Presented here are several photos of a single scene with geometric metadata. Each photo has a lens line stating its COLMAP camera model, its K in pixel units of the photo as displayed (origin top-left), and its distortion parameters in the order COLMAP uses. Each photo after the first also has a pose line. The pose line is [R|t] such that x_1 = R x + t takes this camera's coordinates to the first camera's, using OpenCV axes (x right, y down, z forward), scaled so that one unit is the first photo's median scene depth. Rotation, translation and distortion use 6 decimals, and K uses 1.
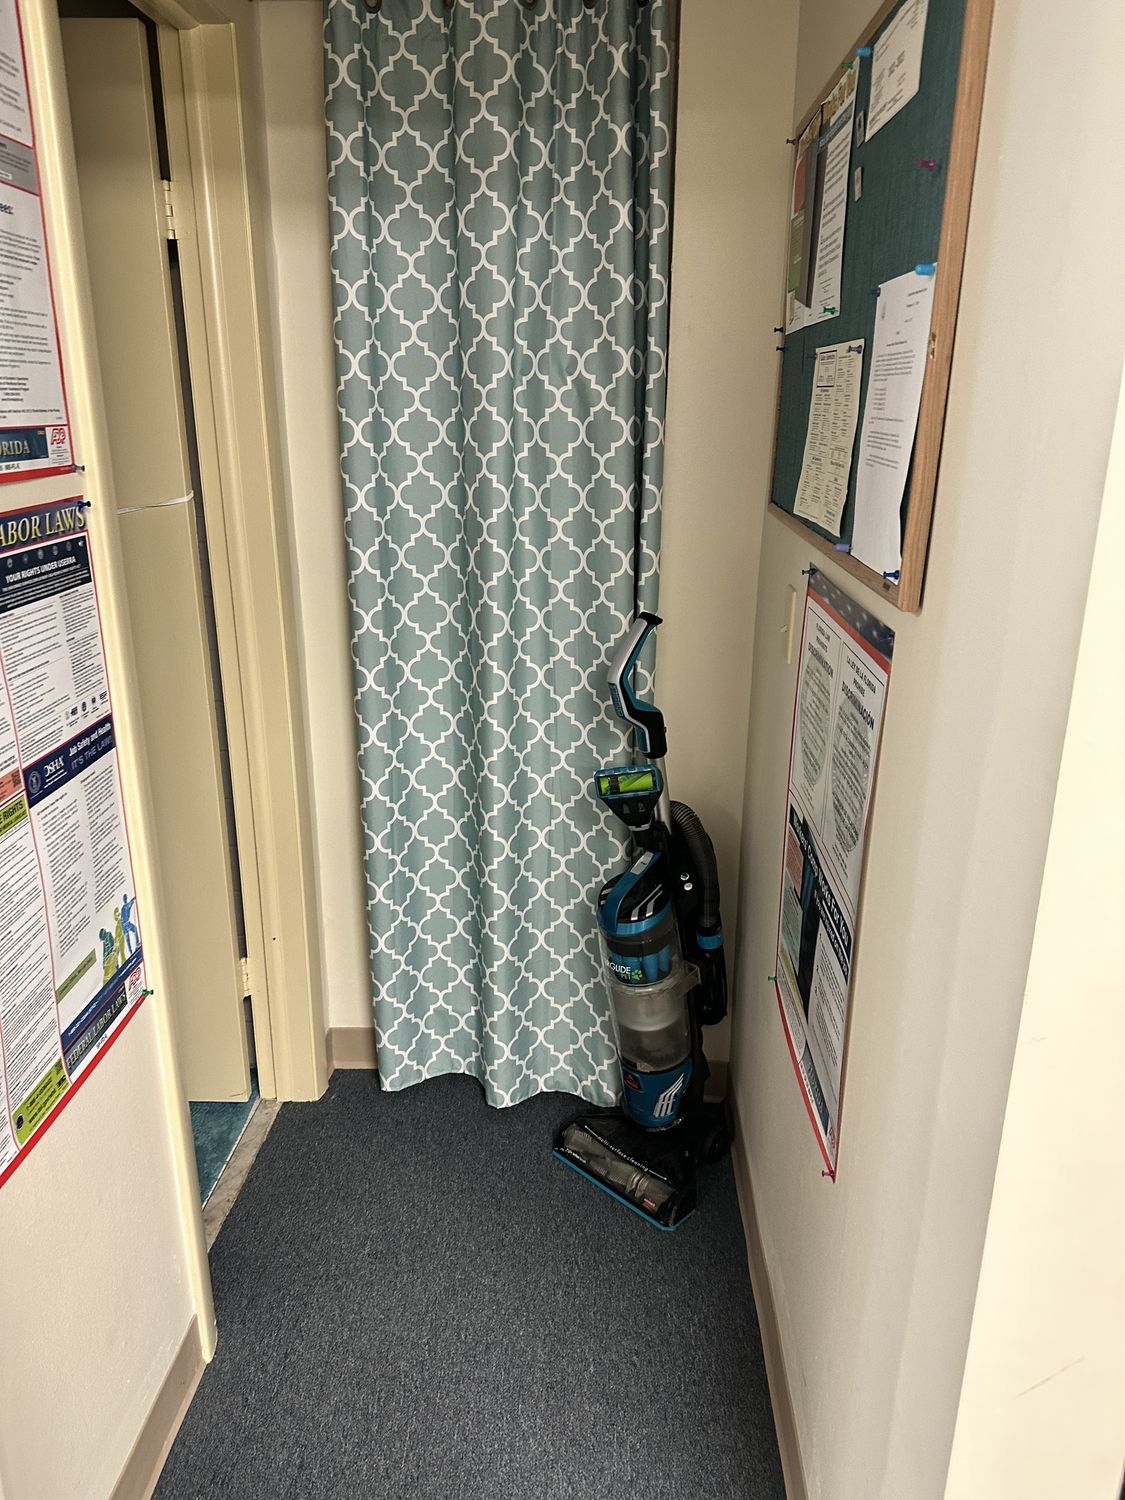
lens RADIAL K [[1058.3, 0, 556.6], [0, 1058.3, 755.6], [0, 0, 1]] dist [0.056999, -0.007874]
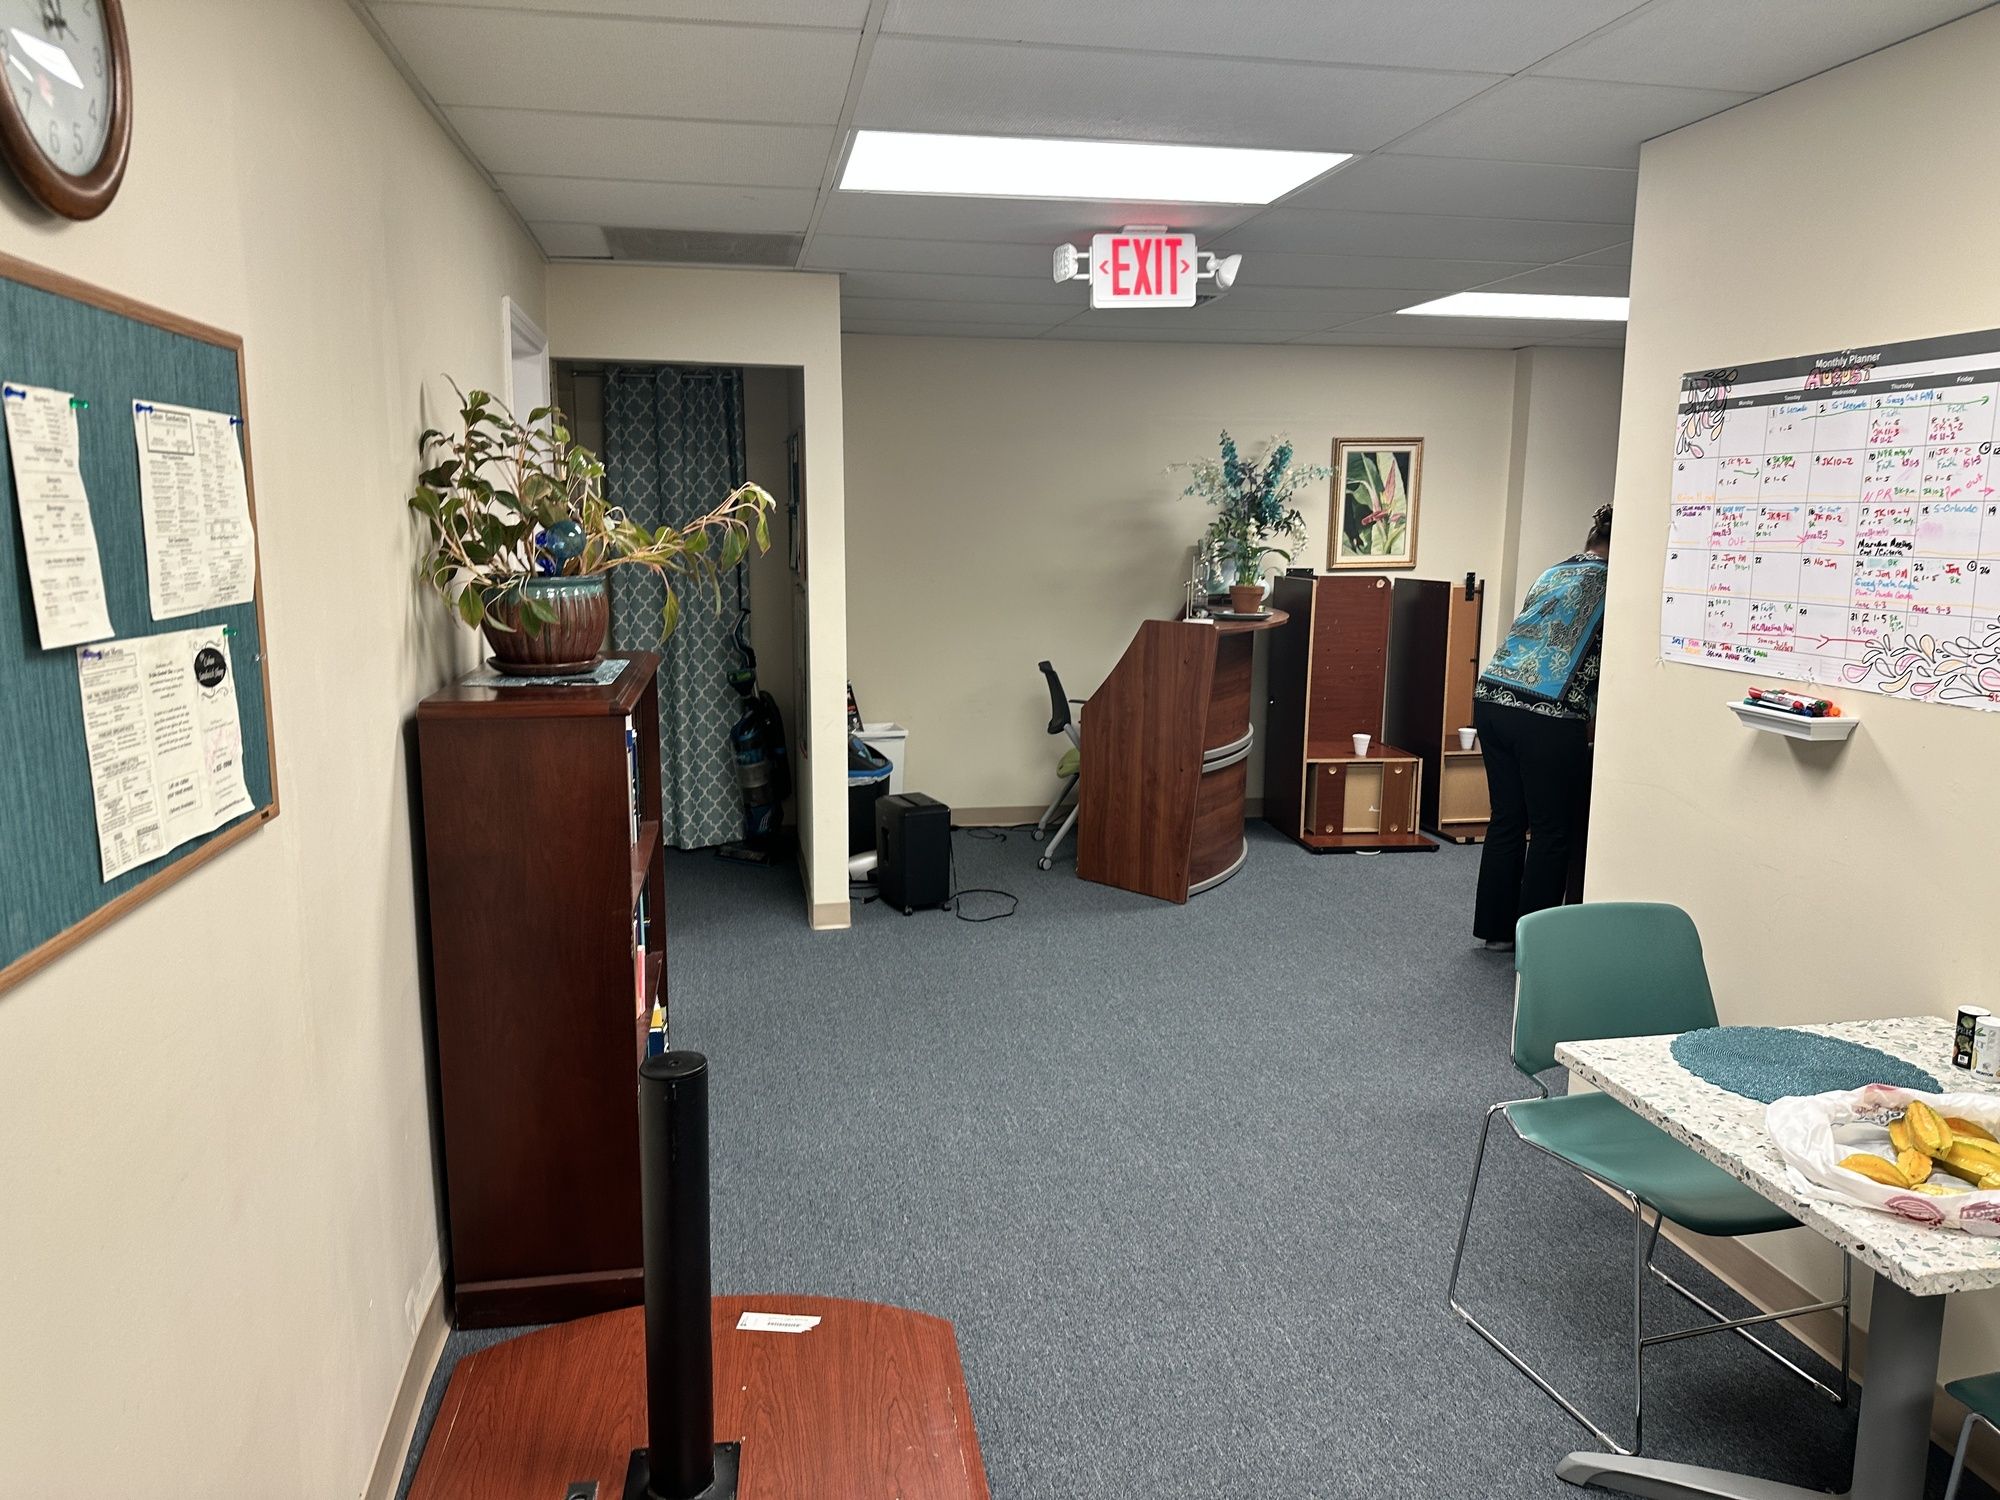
lens RADIAL K [[1411.0, 0, 1010.7], [0, 1411.0, 746.5], [0, 0, 1]] dist [0.056999, -0.007874]
pose [[0.969763, -0.038943, 0.240922, -0.118590], [0.076035, 0.986264, -0.146635, 0.701764], [-0.231902, 0.160520, 0.959403, -2.231944]]
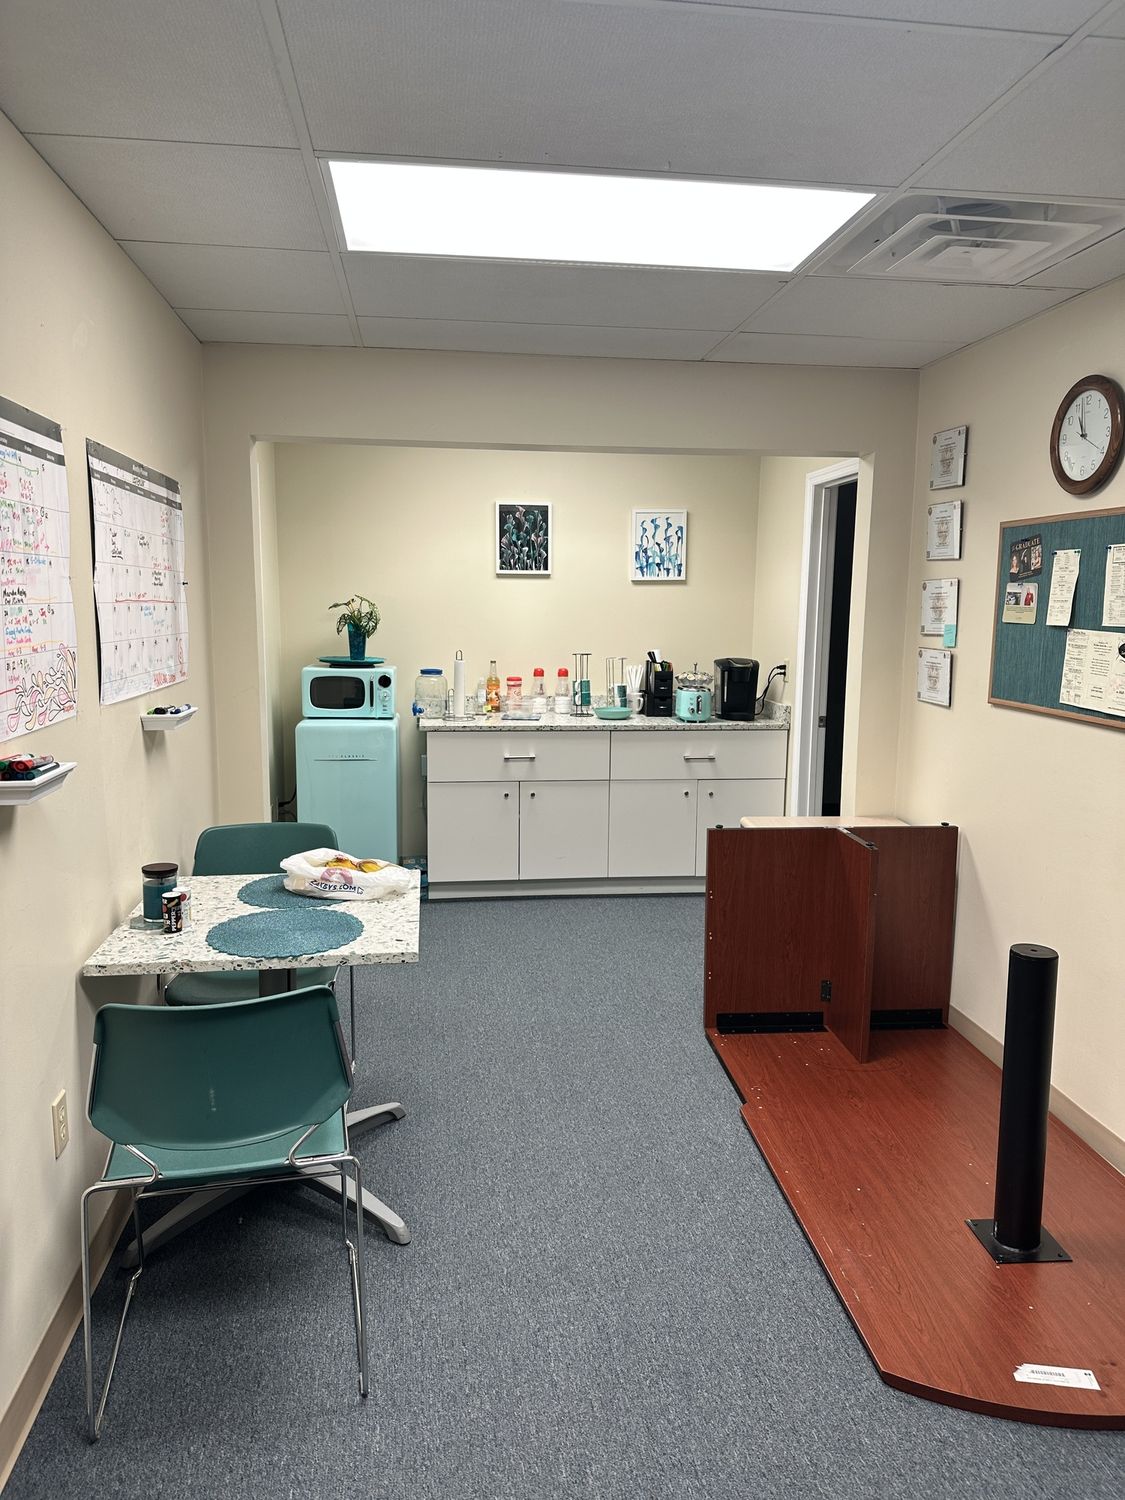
lens RADIAL K [[1058.3, 0, 569.9], [0, 1058.3, 750.0], [0, 0, 1]] dist [0.056999, -0.007874]
pose [[-0.983838, 0.010069, -0.178777, 2.170898], [-0.071998, 0.891907, 0.446451, -1.318300], [0.163948, 0.452107, -0.876767, 4.042522]]
